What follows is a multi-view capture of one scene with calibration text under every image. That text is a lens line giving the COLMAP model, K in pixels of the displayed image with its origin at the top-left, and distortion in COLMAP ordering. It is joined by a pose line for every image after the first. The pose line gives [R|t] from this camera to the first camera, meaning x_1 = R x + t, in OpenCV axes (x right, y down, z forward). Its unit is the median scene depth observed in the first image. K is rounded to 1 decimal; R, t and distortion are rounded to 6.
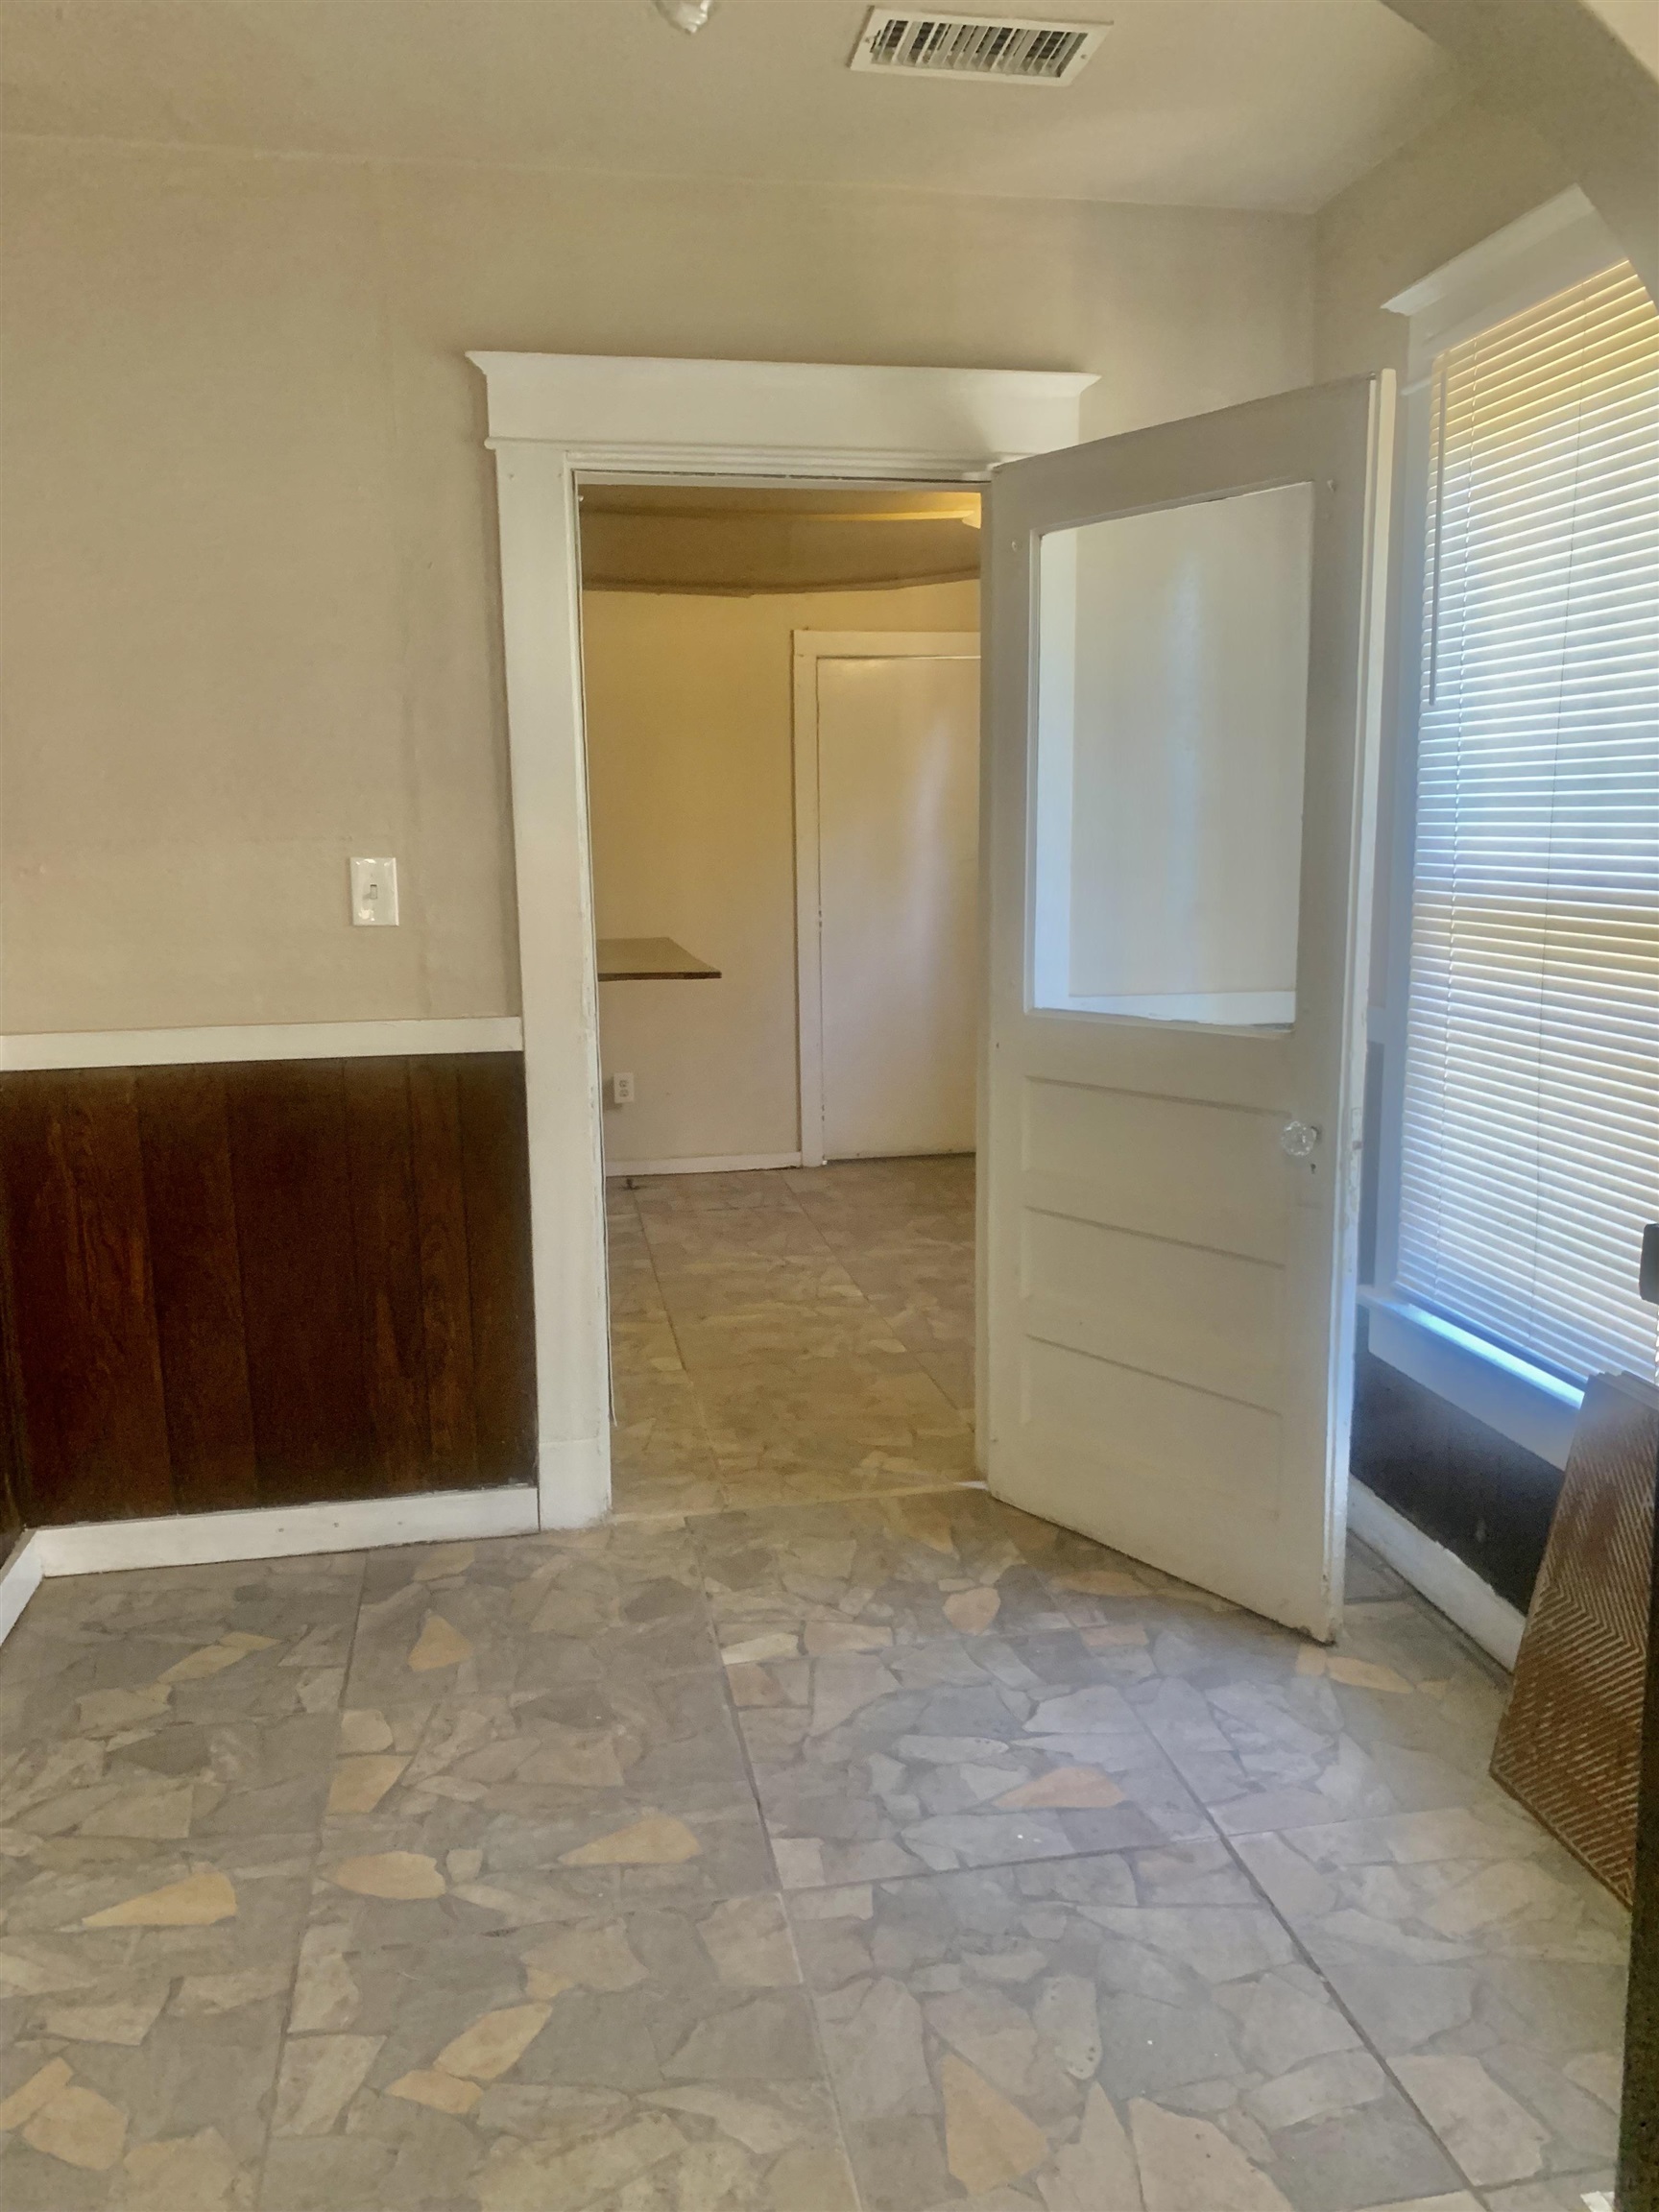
lens RADIAL K [[1671.9, 0, 808.0], [0, 1671.9, 1111.2], [0, 0, 1]] dist [0.002926, -0.004329]
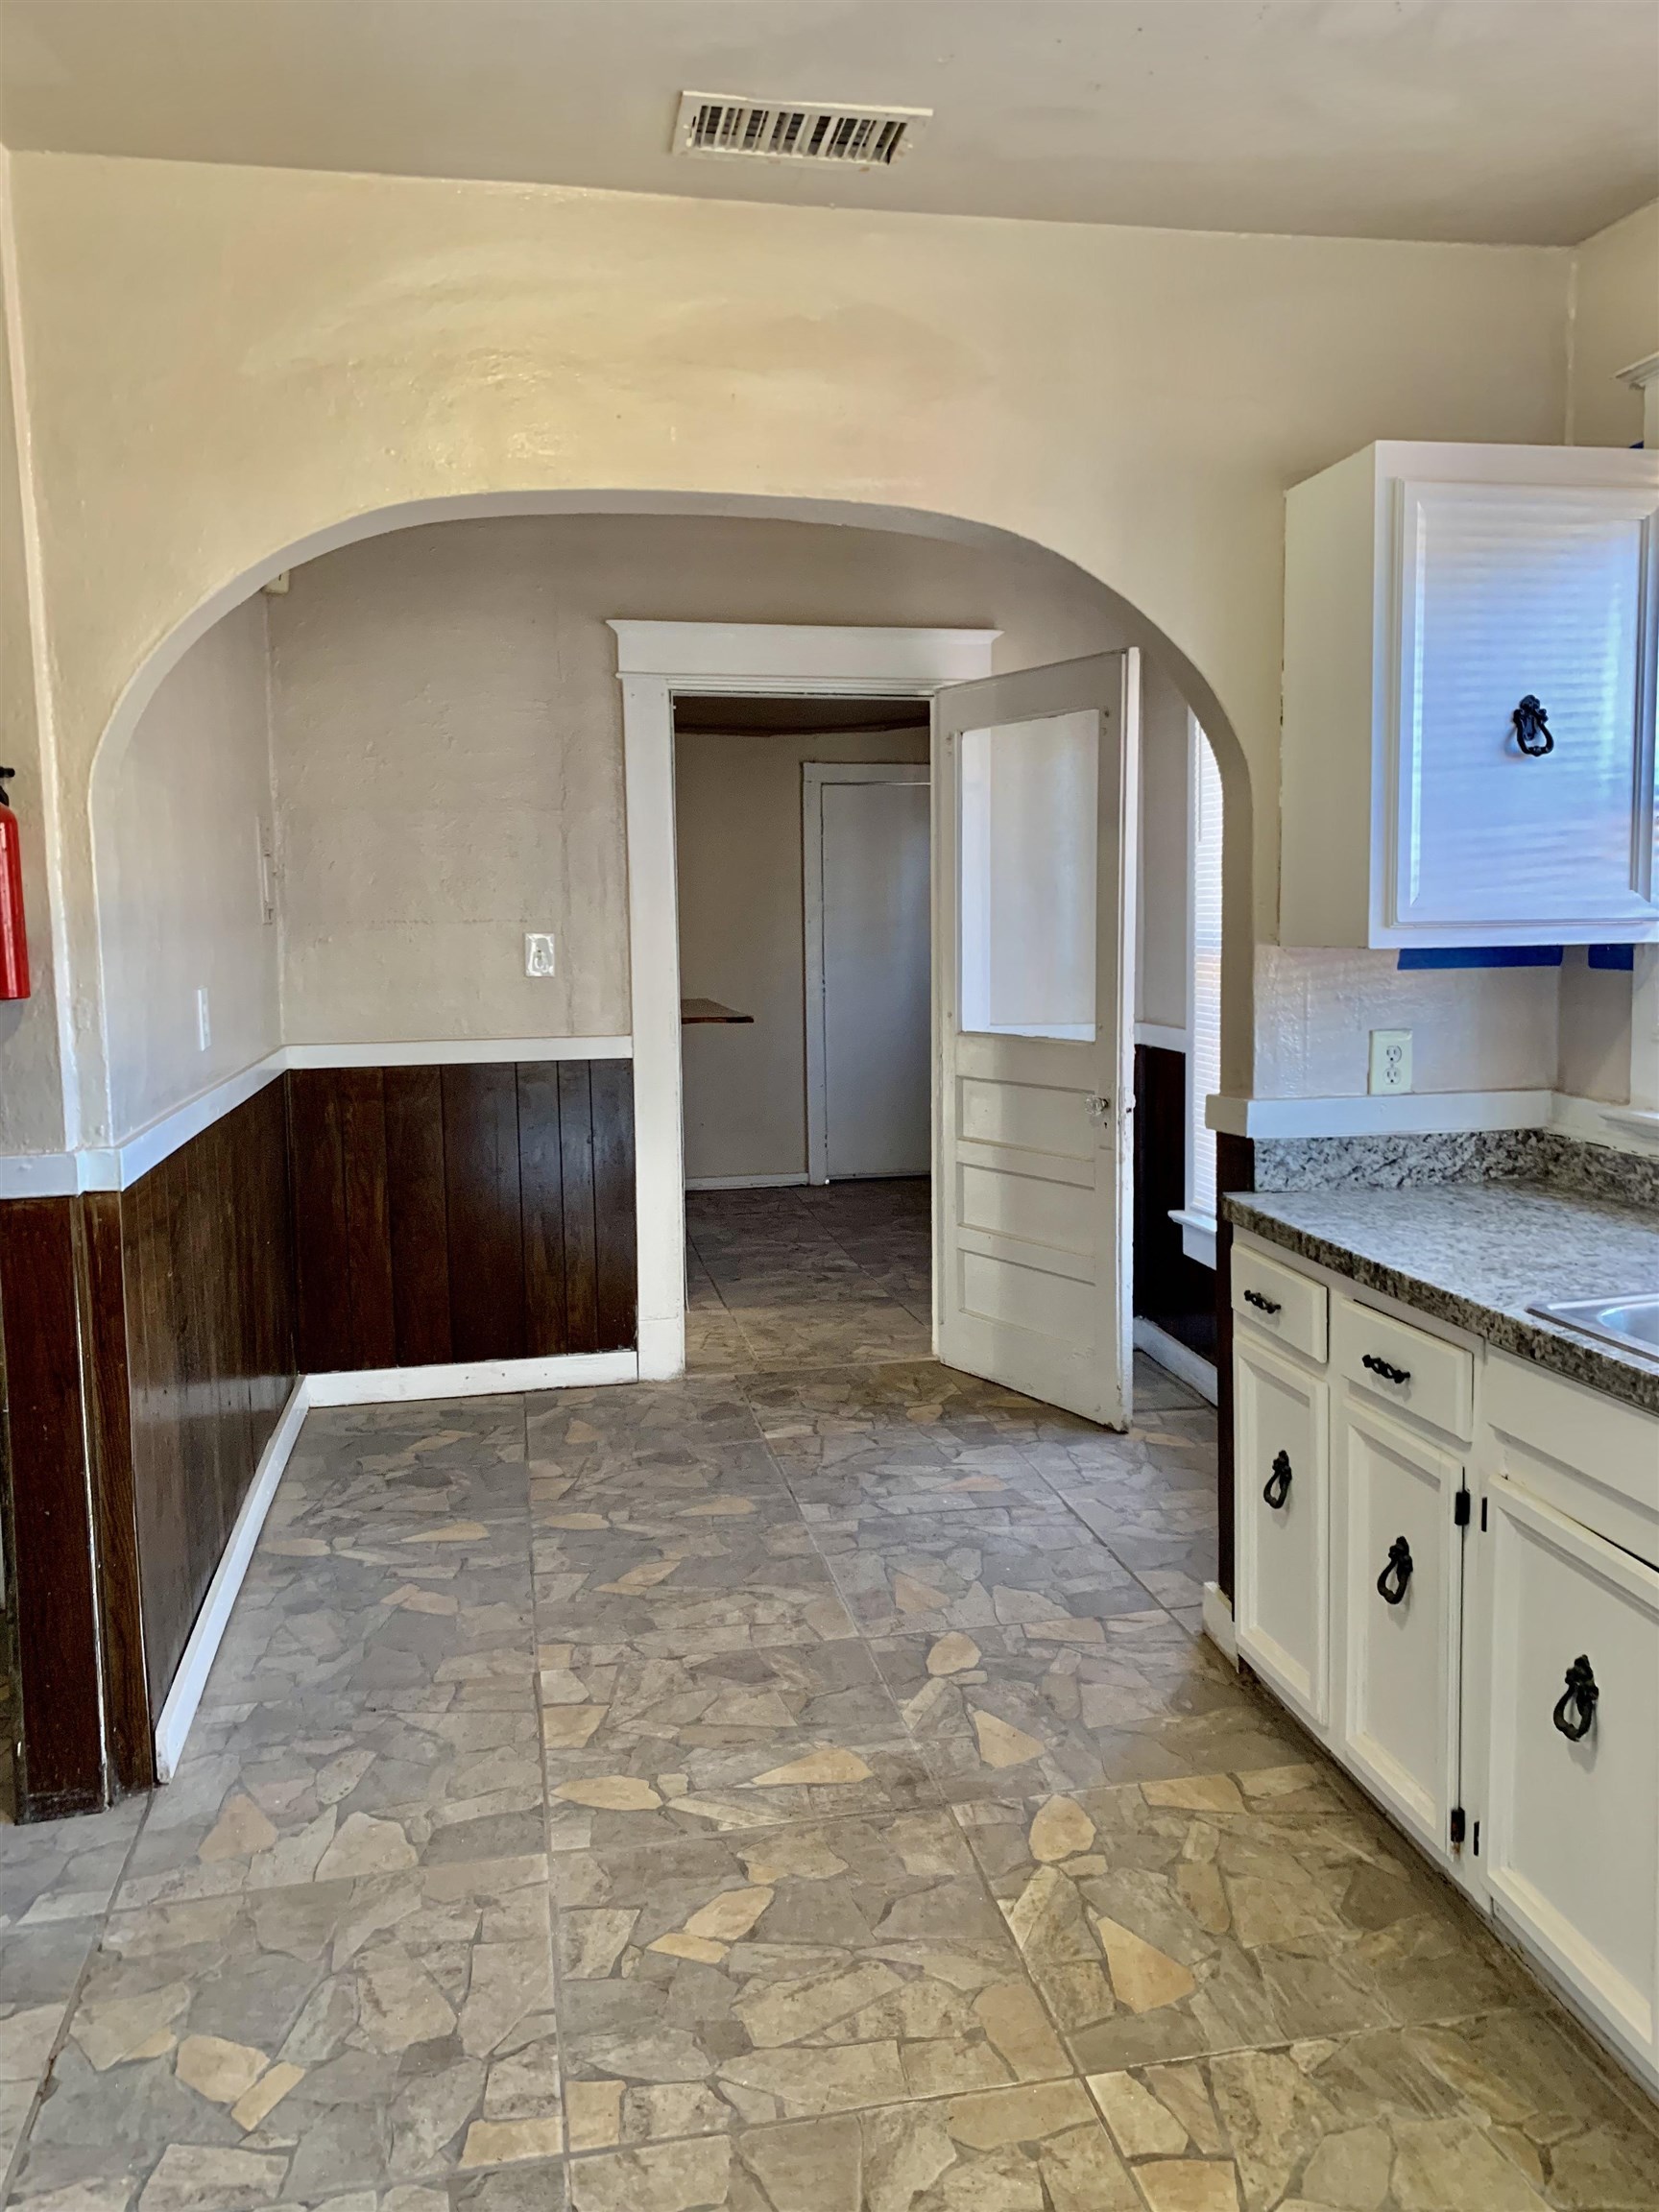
lens RADIAL K [[1671.9, 0, 847.4], [0, 1671.9, 1083.9], [0, 0, 1]] dist [0.002926, -0.004329]
pose [[0.999729, 0.000784, 0.023249, -0.010620], [0.000782, 0.997733, -0.067289, 0.104621], [-0.023249, 0.067289, 0.997463, -0.612346]]
